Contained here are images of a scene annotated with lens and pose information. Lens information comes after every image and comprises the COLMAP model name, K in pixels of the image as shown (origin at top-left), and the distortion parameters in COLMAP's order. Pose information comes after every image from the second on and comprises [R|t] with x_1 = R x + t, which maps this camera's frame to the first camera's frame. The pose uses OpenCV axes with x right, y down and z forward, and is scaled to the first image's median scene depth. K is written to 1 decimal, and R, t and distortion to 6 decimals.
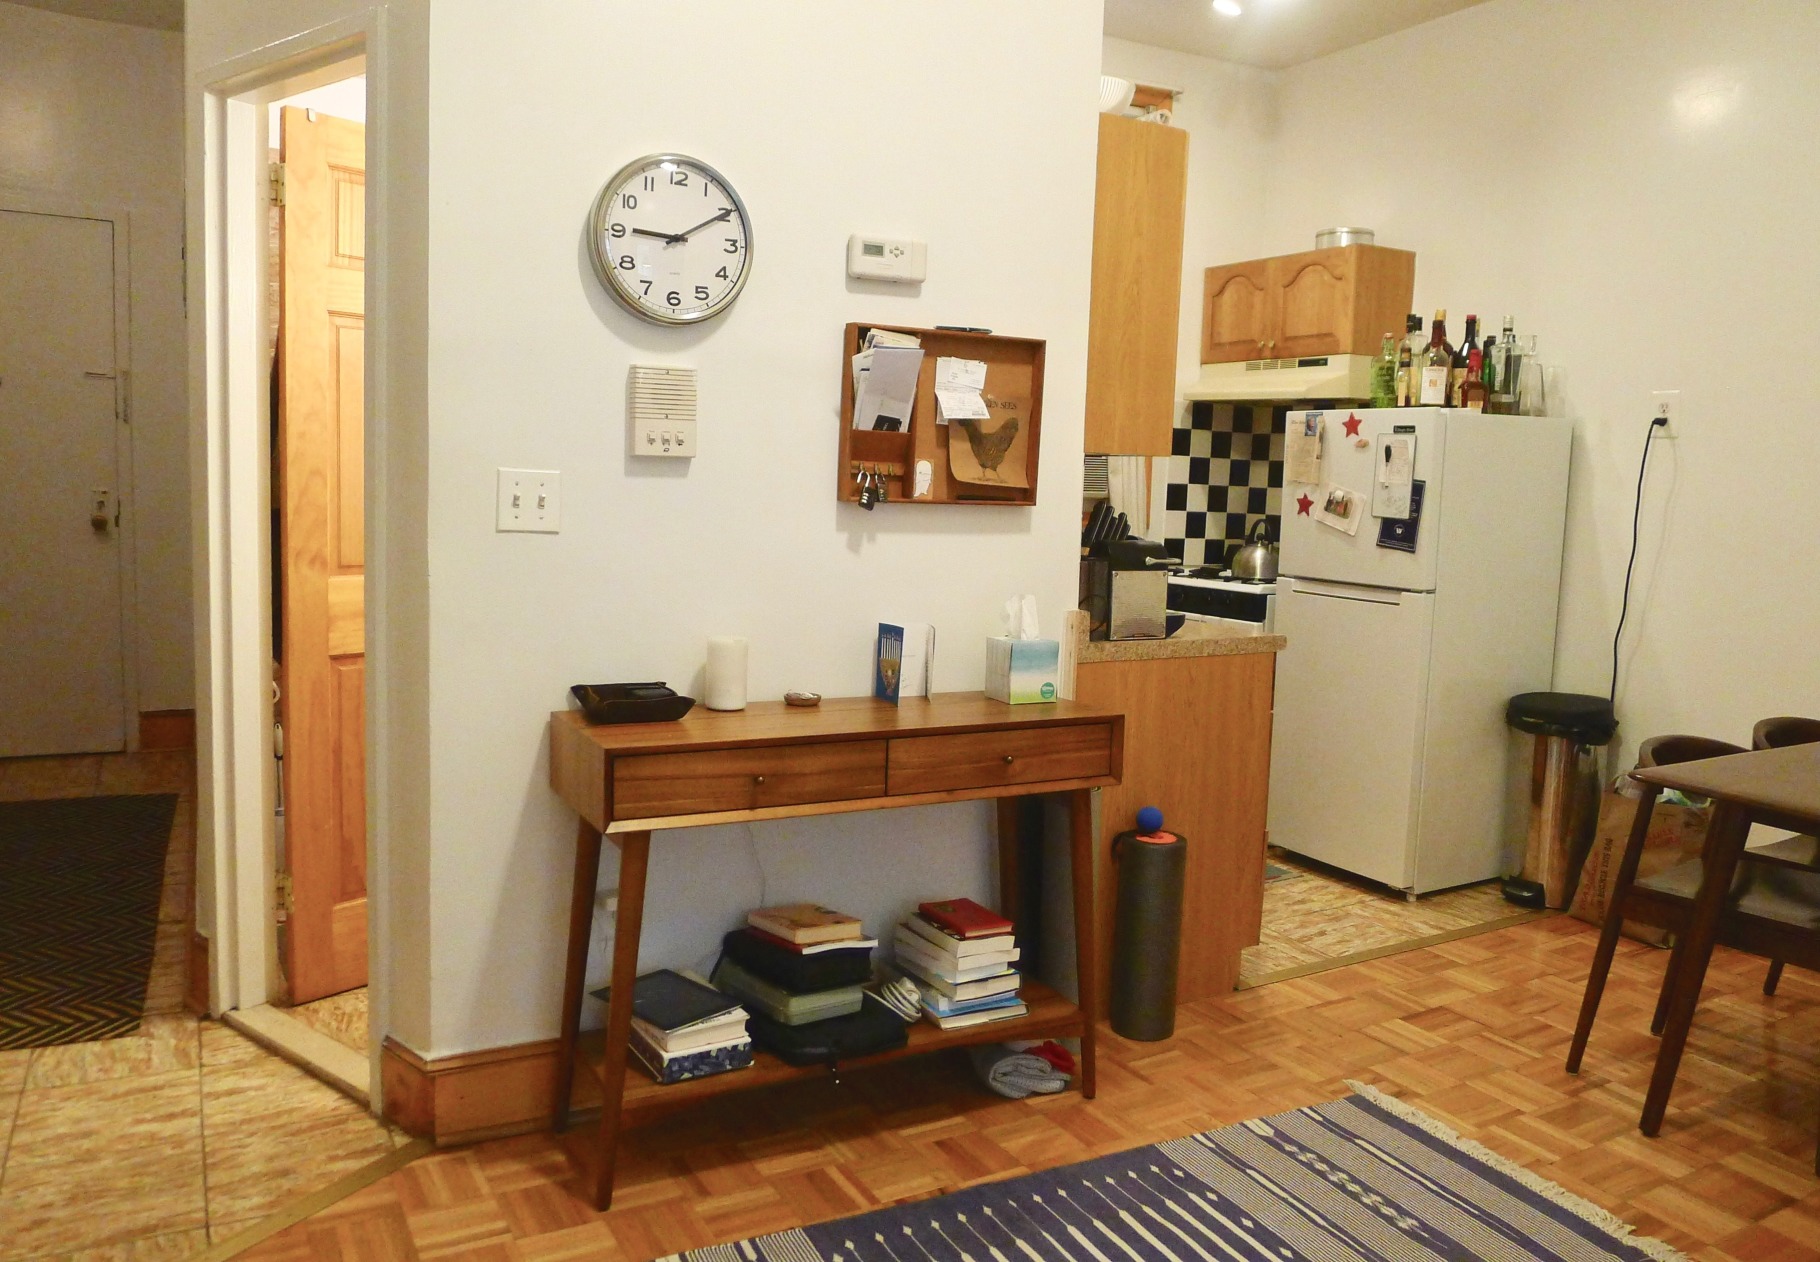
lens RADIAL K [[1304.7, 0, 913.9], [0, 1304.7, 626.4], [0, 0, 1]] dist [-0.034011, 0.004579]
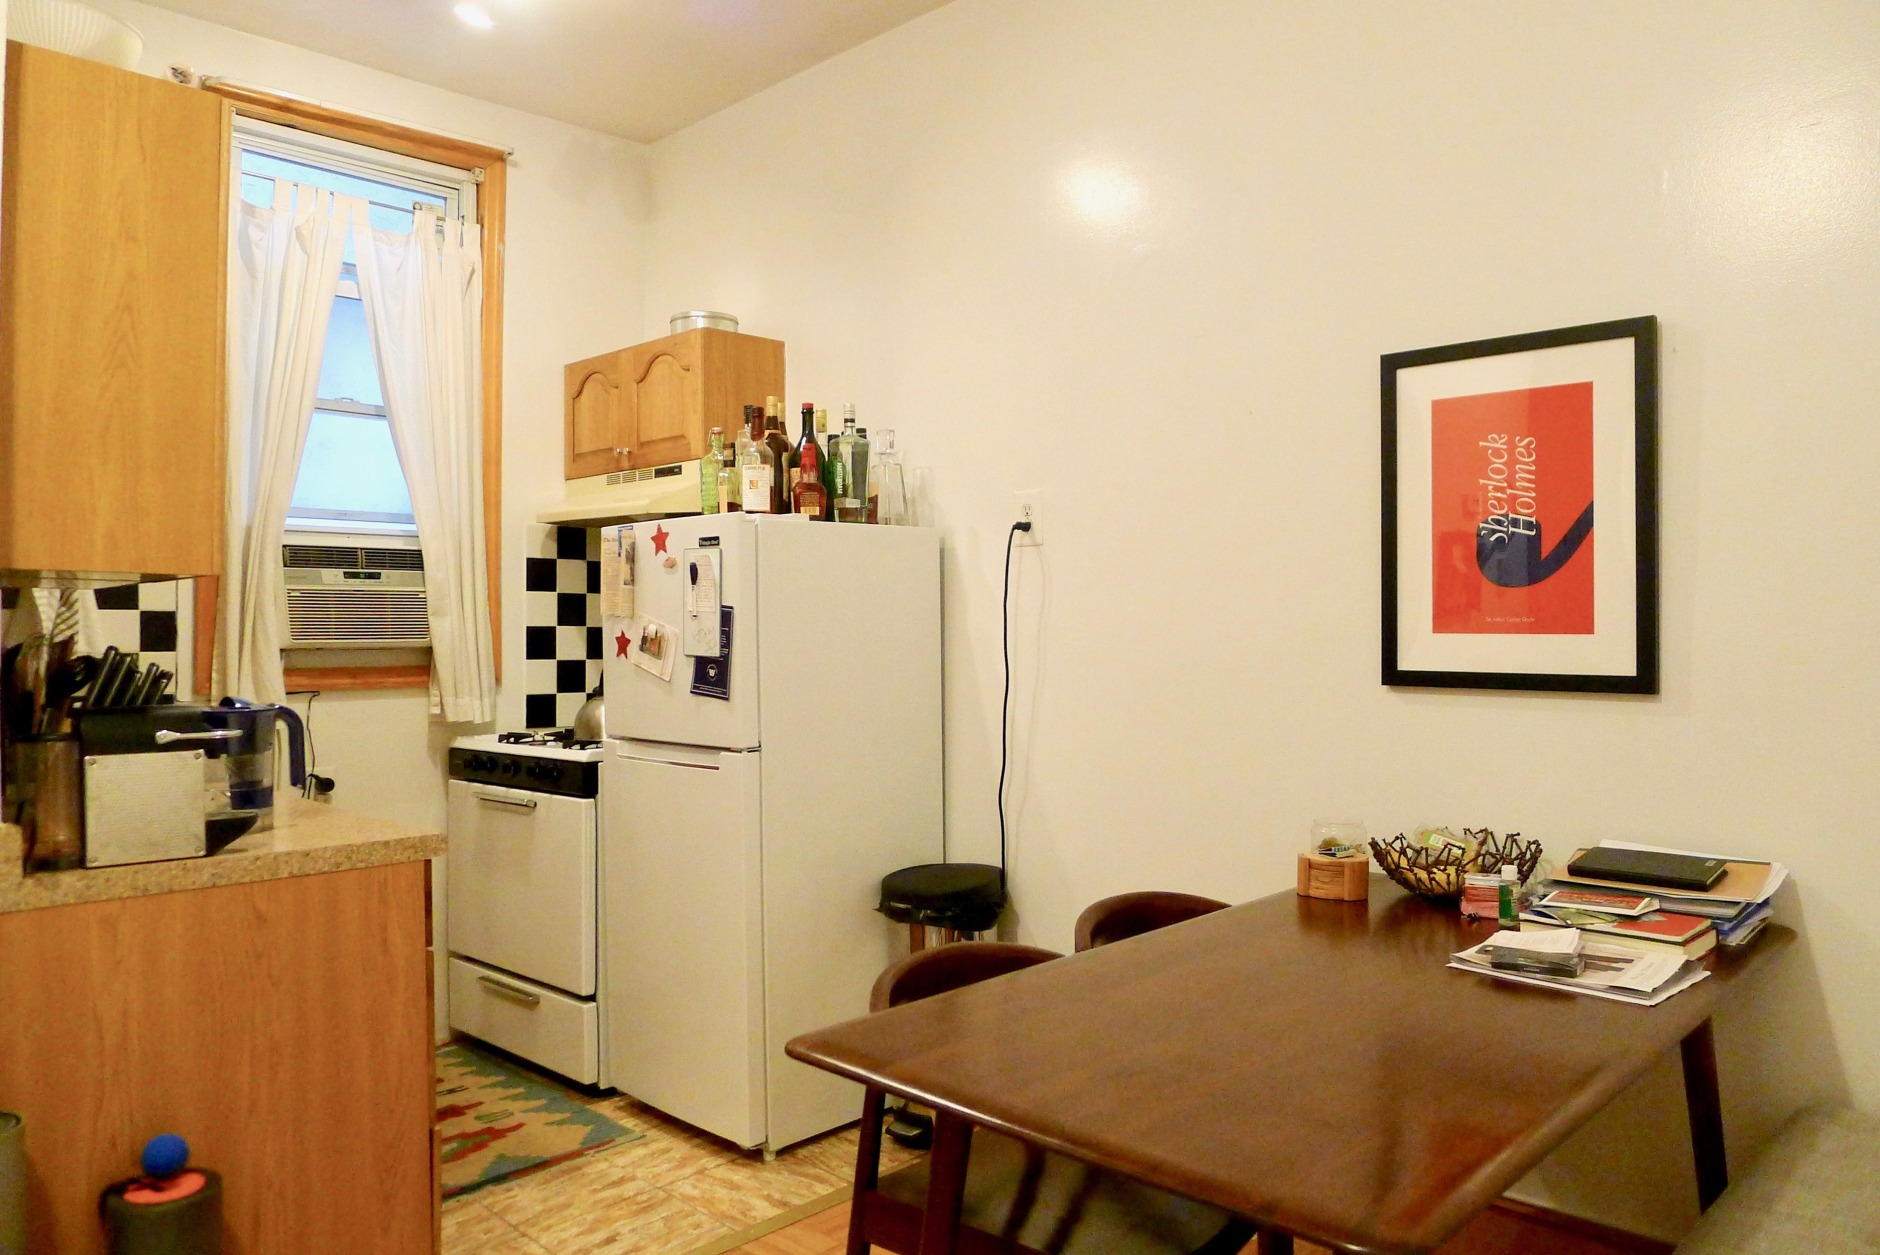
lens RADIAL K [[1313.7, 0, 938.0], [0, 1313.7, 631.6], [0, 0, 1]] dist [-0.014421, -0.005651]
pose [[0.958769, -0.034095, 0.282135, 0.269581], [0.066003, 0.992346, -0.104374, -0.007070], [-0.276417, 0.118692, 0.953680, 0.206895]]
